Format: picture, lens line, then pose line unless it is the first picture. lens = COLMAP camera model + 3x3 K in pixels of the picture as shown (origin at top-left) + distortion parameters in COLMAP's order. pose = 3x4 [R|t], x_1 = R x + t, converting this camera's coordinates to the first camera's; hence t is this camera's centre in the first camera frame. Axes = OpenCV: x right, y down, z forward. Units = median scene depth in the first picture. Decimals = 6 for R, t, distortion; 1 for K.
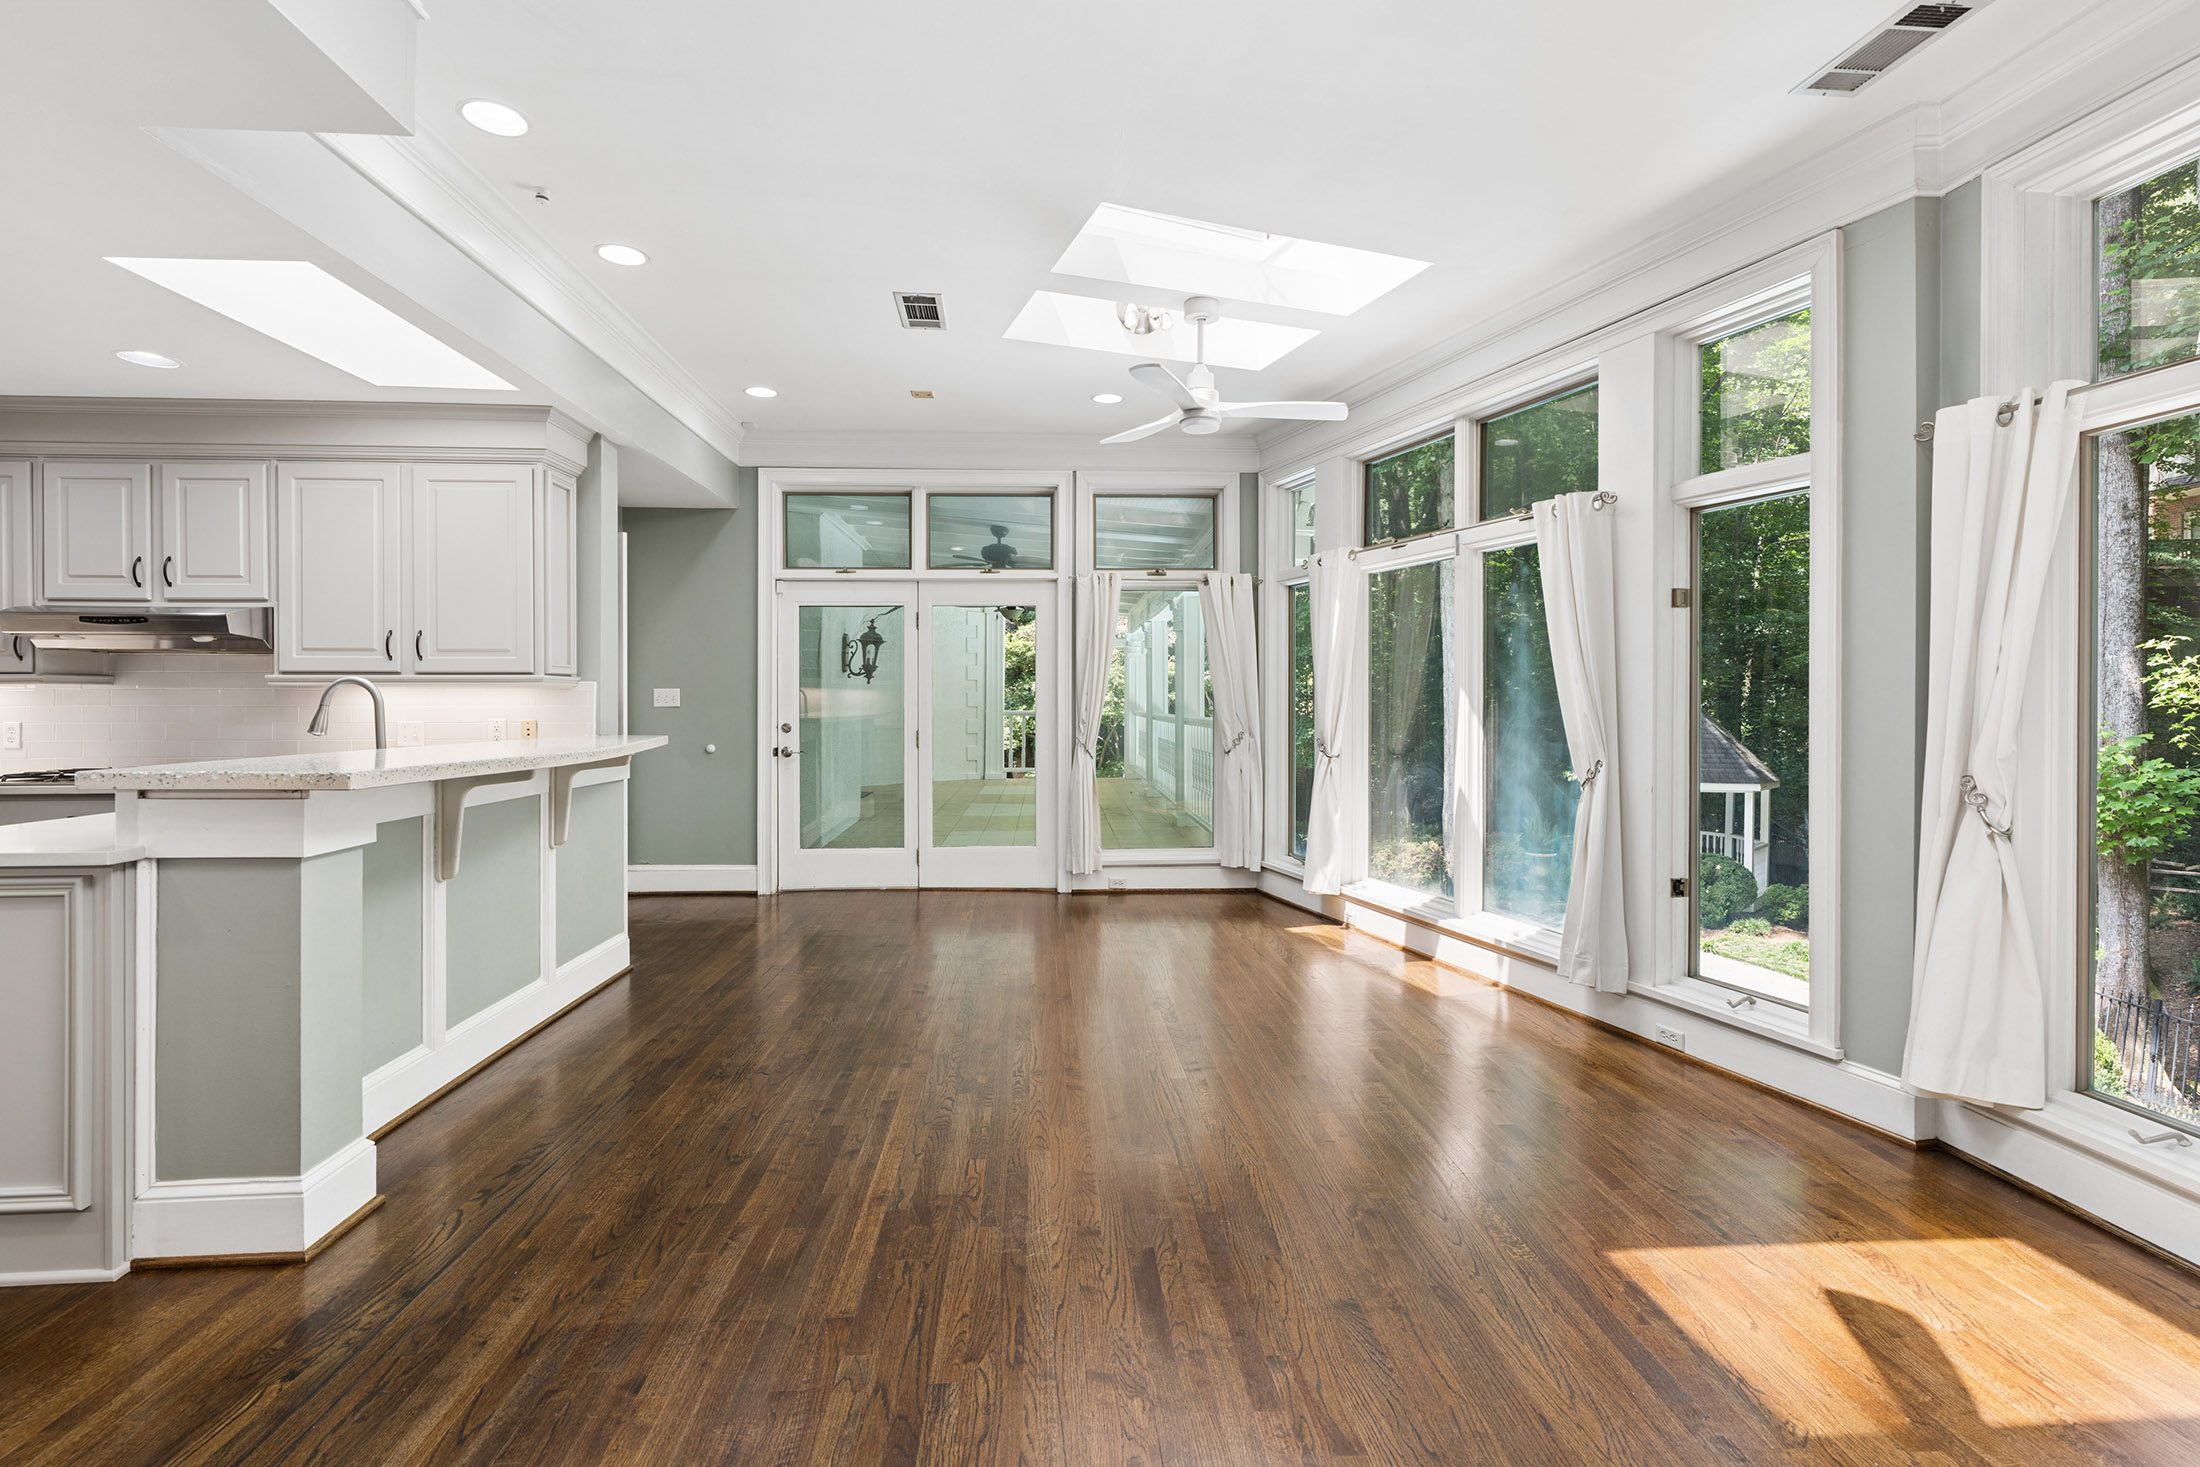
lens RADIAL K [[1020.8, 0, 1092.0], [0, 1020.8, 697.2], [0, 0, 1]] dist [0.000889, 0.000466]
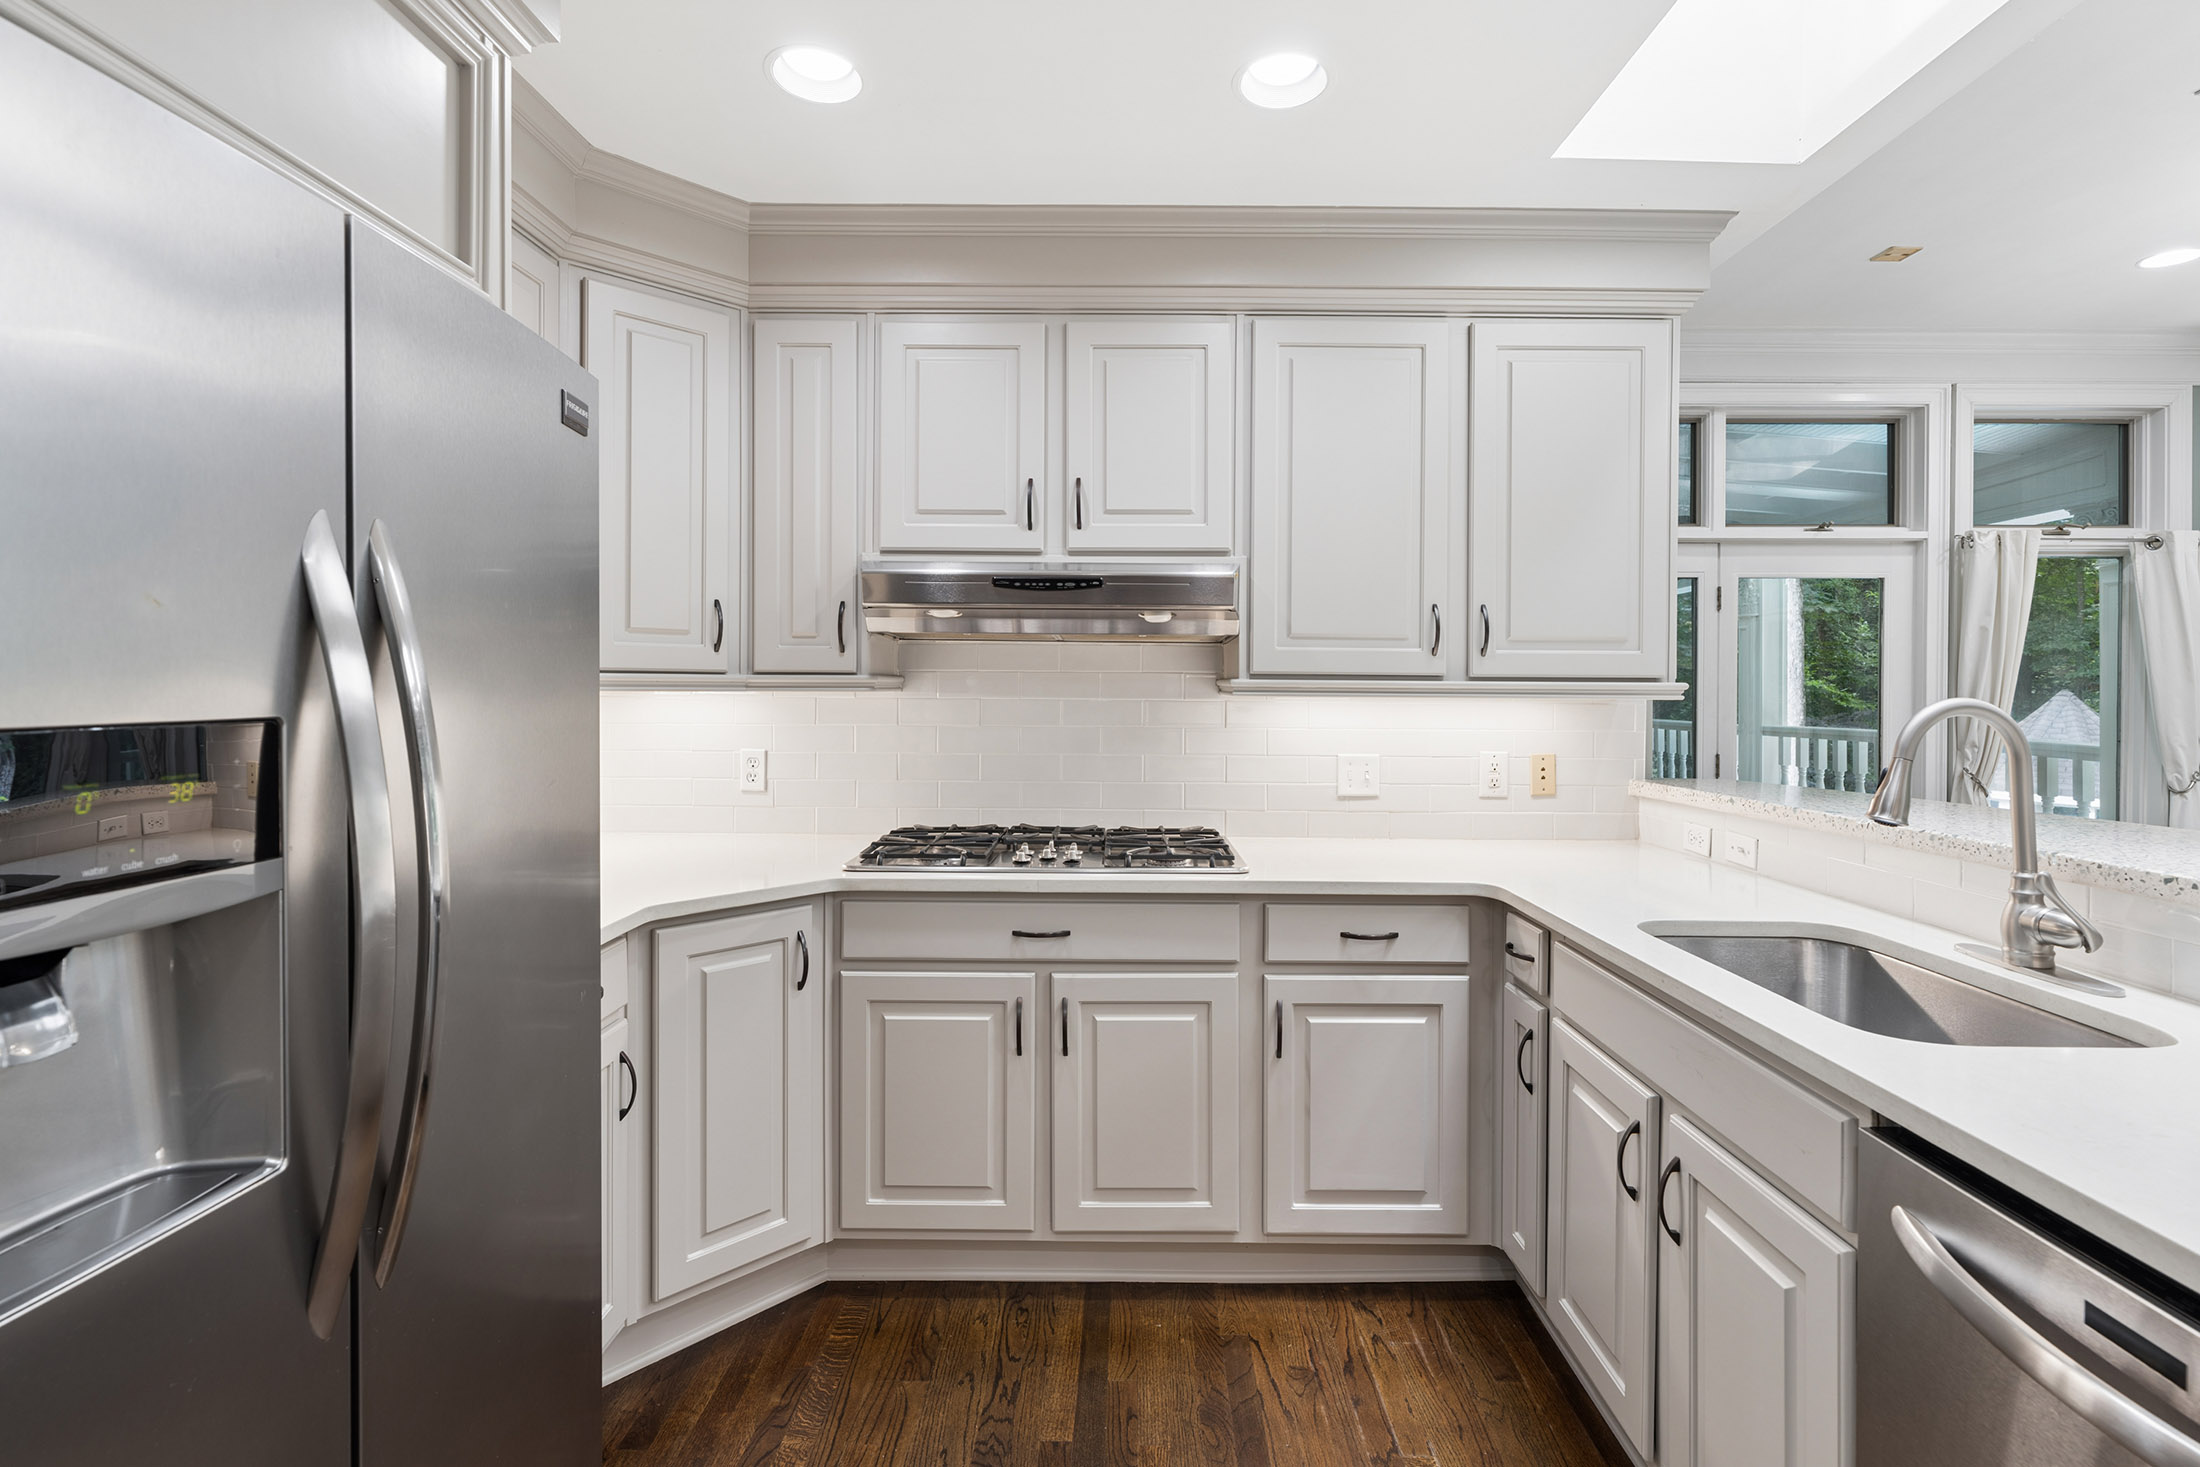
lens RADIAL K [[1020.8, 0, 1092.0], [0, 1020.8, 697.2], [0, 0, 1]] dist [0.000889, 0.000466]
pose [[0.997990, 0.009014, -0.062735, -0.701964], [-0.008417, 0.999917, 0.009781, -0.013604], [0.062818, -0.009233, 0.997982, 0.334657]]
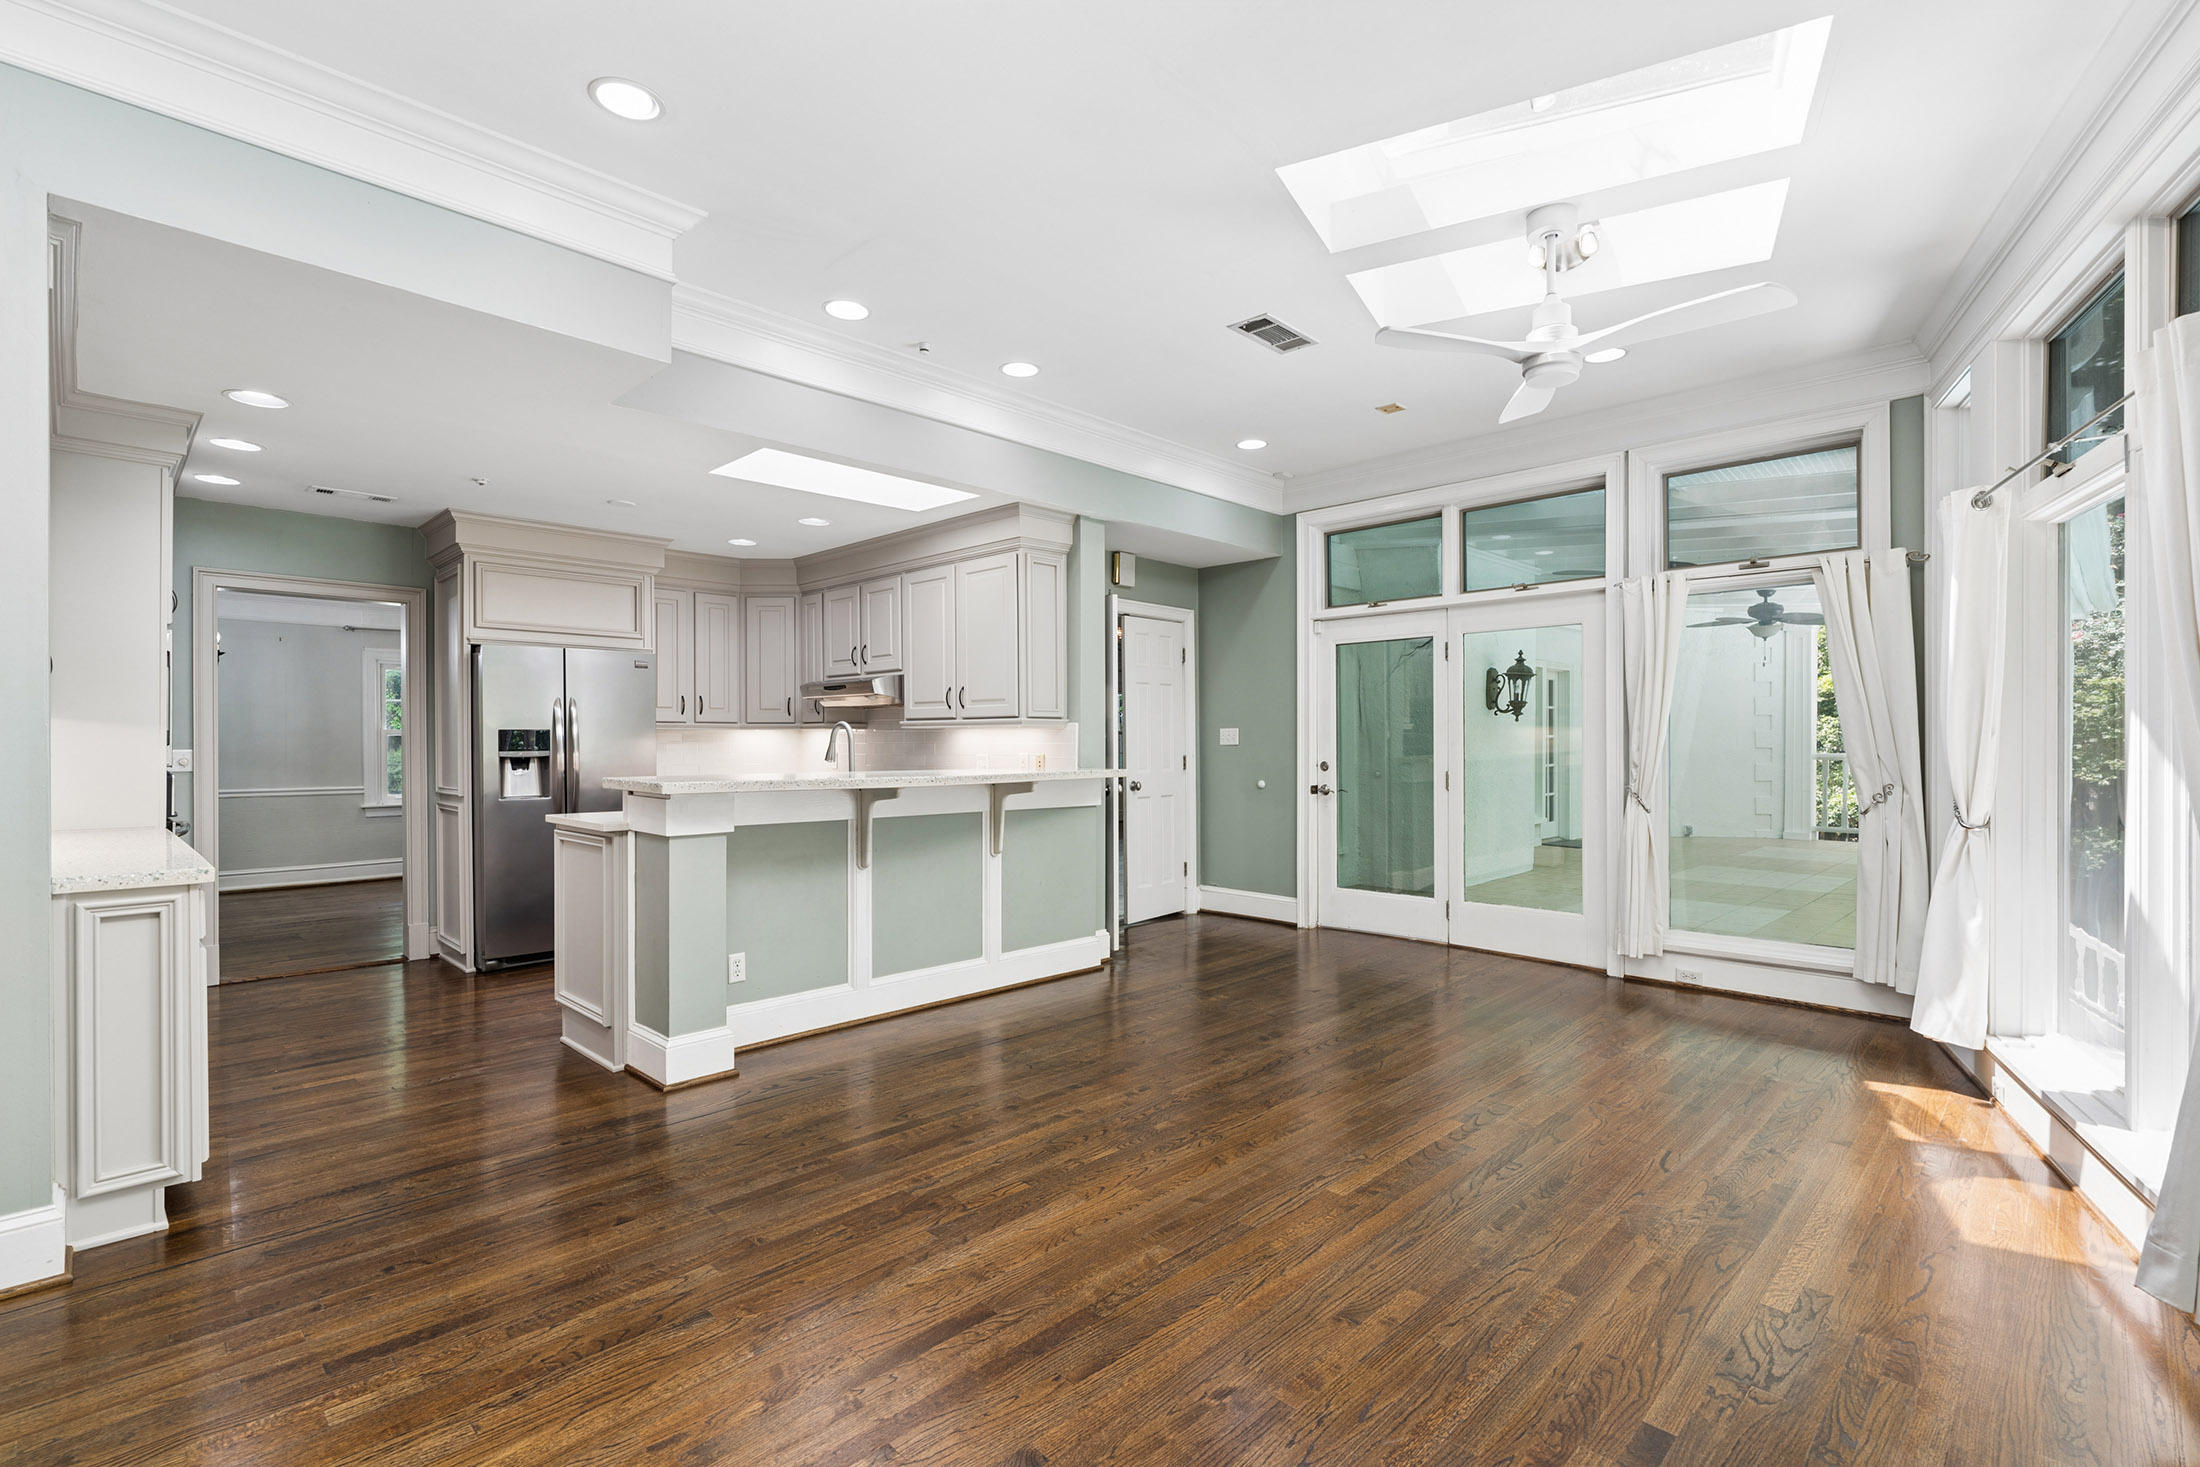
lens RADIAL K [[1014.3, 0, 1095.8], [0, 1014.3, 737.0], [0, 0, 1]] dist [-0.003218, 0.000375]
pose [[0.663069, -0.003678, -0.748549, 0.378299], [0.002455, 0.999993, -0.002739, 0.004312], [0.748554, -0.000021, 0.663074, 0.205922]]
